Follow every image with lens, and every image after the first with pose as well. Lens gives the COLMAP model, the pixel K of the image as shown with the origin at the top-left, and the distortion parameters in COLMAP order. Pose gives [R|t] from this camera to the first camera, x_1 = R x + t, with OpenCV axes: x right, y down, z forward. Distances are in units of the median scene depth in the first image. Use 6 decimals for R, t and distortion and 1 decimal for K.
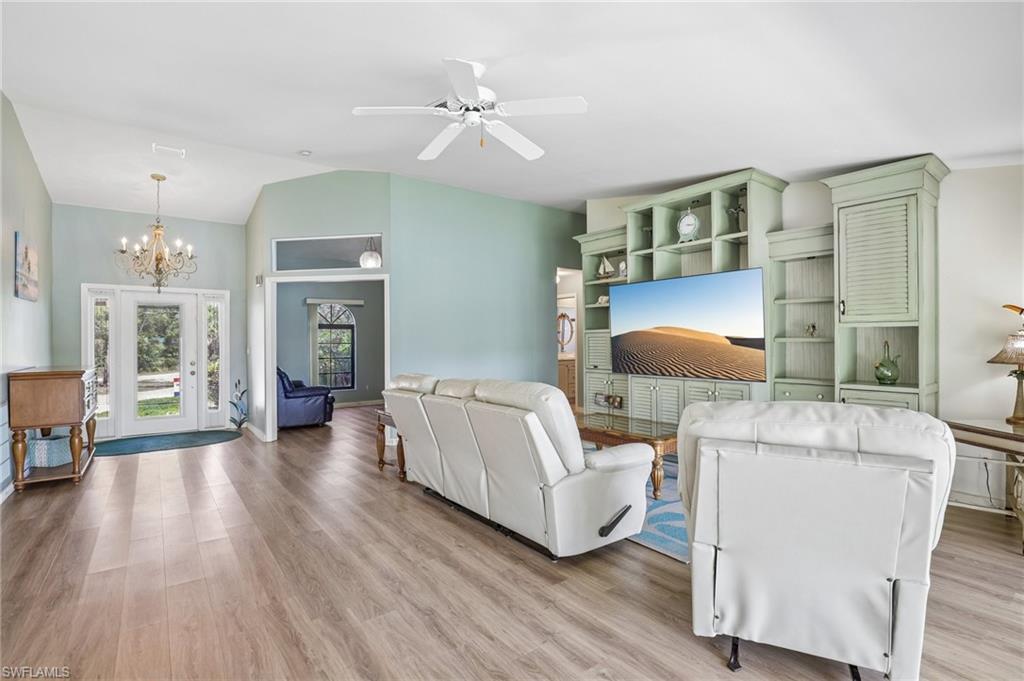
lens RADIAL K [[481.5, 0, 513.0], [0, 481.5, 339.6], [0, 0, 1]] dist [-0.030203, -0.000130]
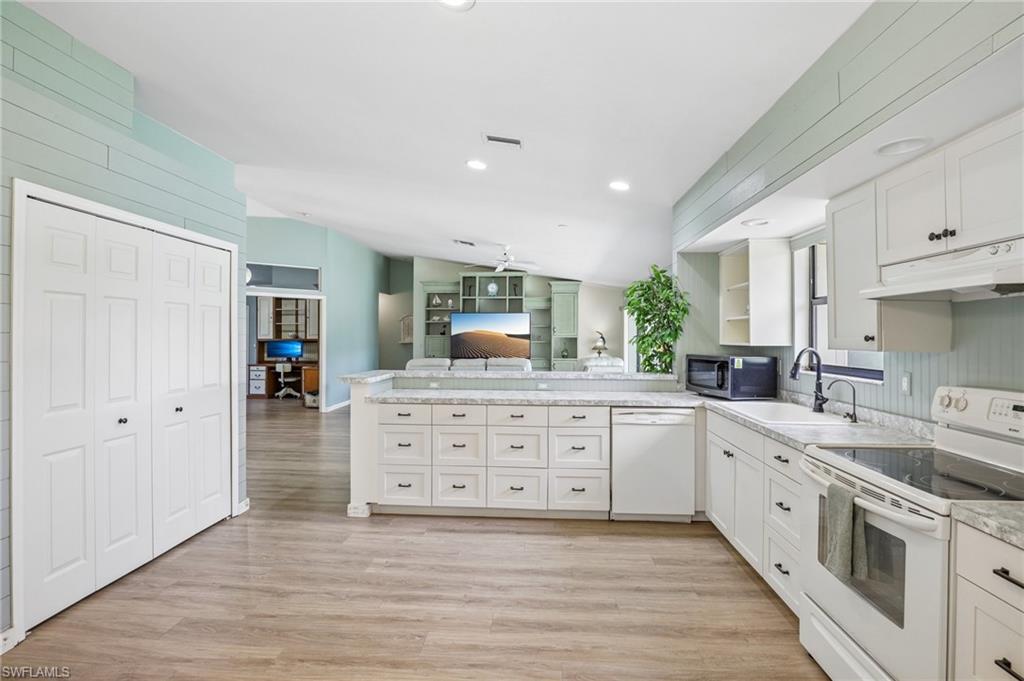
lens RADIAL K [[481.5, 0, 507.5], [0, 481.5, 334.1], [0, 0, 1]] dist [-0.030203, -0.000130]
pose [[0.660159, 0.011754, 0.751034, -1.534404], [-0.008129, 0.999931, -0.008504, -0.017693], [-0.751082, -0.000491, 0.660209, -0.604808]]
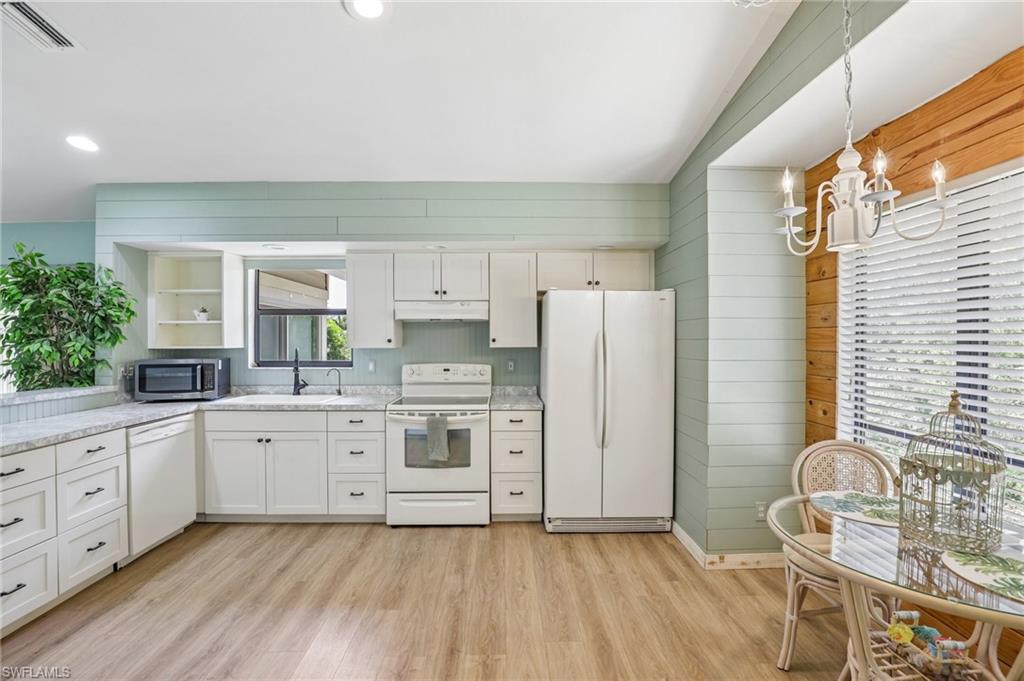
lens RADIAL K [[481.5, 0, 512.0], [0, 481.5, 343.1], [0, 0, 1]] dist [-0.030203, -0.000130]
pose [[-0.813464, 0.003291, 0.581606, -1.802713], [0.006760, 0.999970, 0.003795, -0.018383], [-0.581576, 0.007019, -0.813462, 1.477769]]
